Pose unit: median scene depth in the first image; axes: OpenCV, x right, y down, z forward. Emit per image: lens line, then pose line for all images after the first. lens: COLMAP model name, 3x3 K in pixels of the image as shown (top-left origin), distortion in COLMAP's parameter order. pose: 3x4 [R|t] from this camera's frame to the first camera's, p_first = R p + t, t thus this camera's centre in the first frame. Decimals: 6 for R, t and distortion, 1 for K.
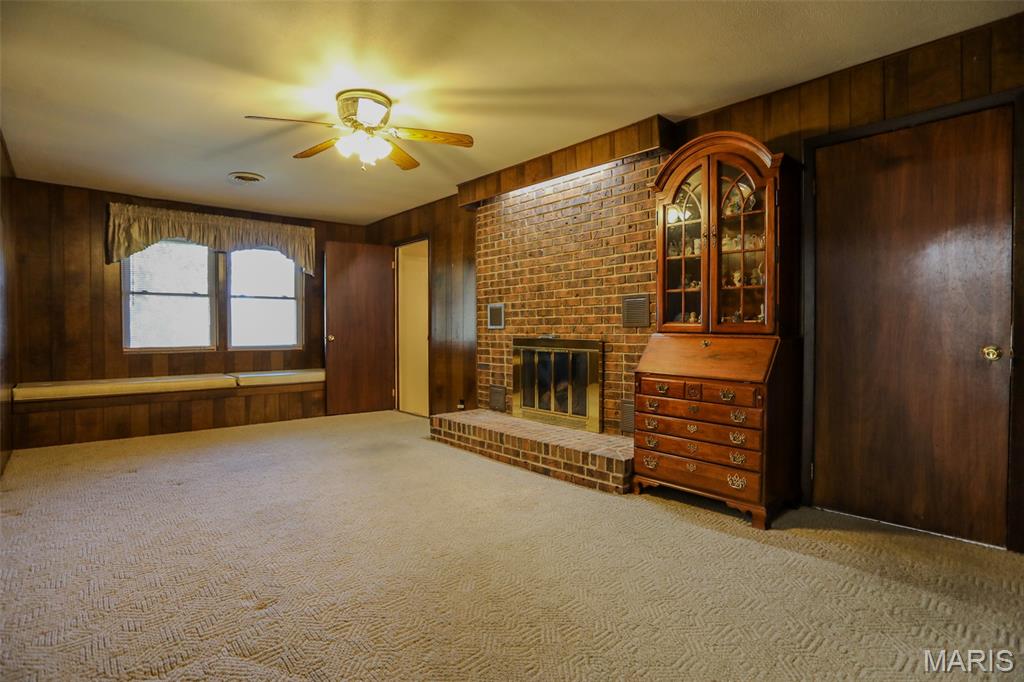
lens RADIAL K [[501.9, 0, 511.7], [0, 501.9, 335.6], [0, 0, 1]] dist [-0.034116, 0.002848]
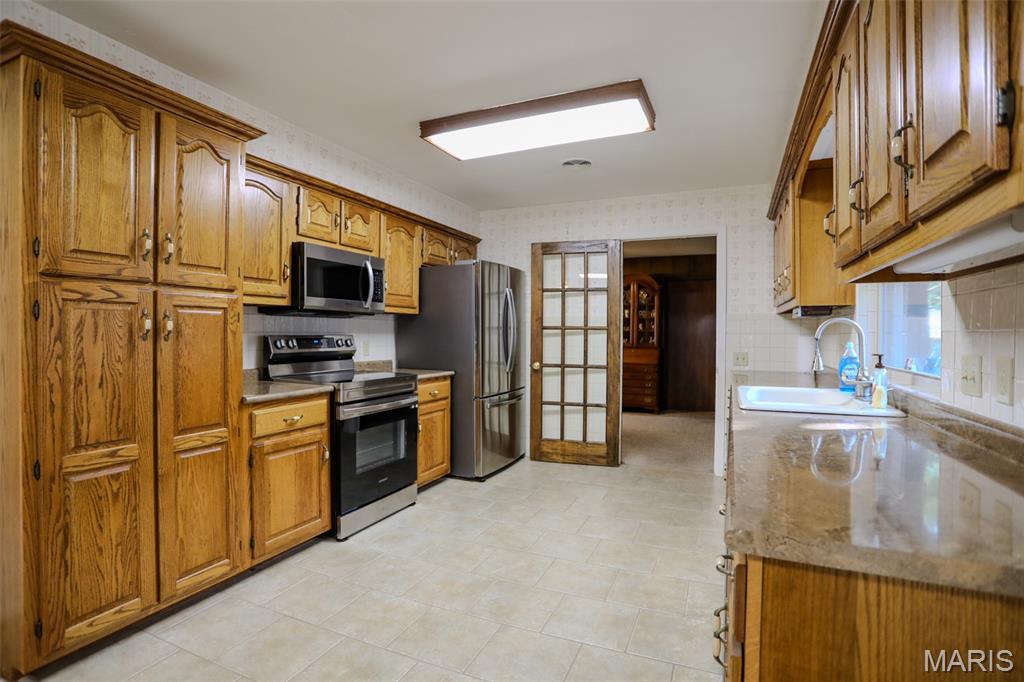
lens RADIAL K [[501.9, 0, 515.6], [0, 501.9, 343.8], [0, 0, 1]] dist [-0.034116, 0.002848]
pose [[0.903902, 0.003763, 0.427723, -1.431776], [-0.003153, 0.999993, -0.002136, -0.017678], [-0.427728, 0.000582, 0.903908, -1.236844]]
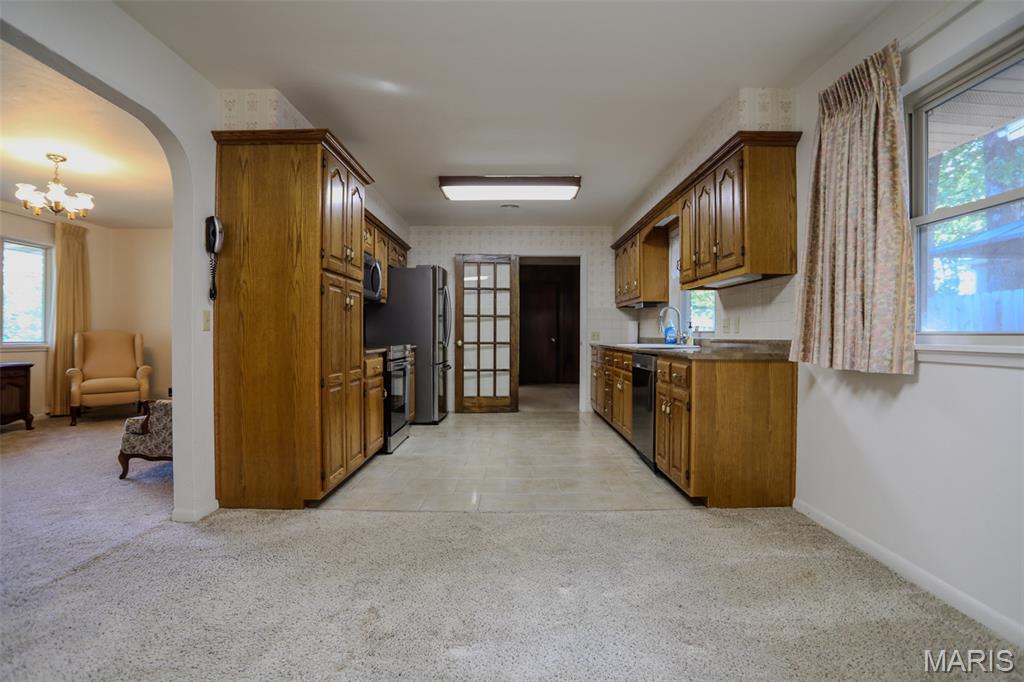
lens RADIAL K [[501.9, 0, 513.3], [0, 501.9, 339.8], [0, 0, 1]] dist [-0.034116, 0.002848]
pose [[0.663156, 0.000969, 0.748480, -2.828470], [0.008132, 0.999931, -0.008500, 0.118198], [-0.748437, 0.011723, 0.663102, -1.627391]]
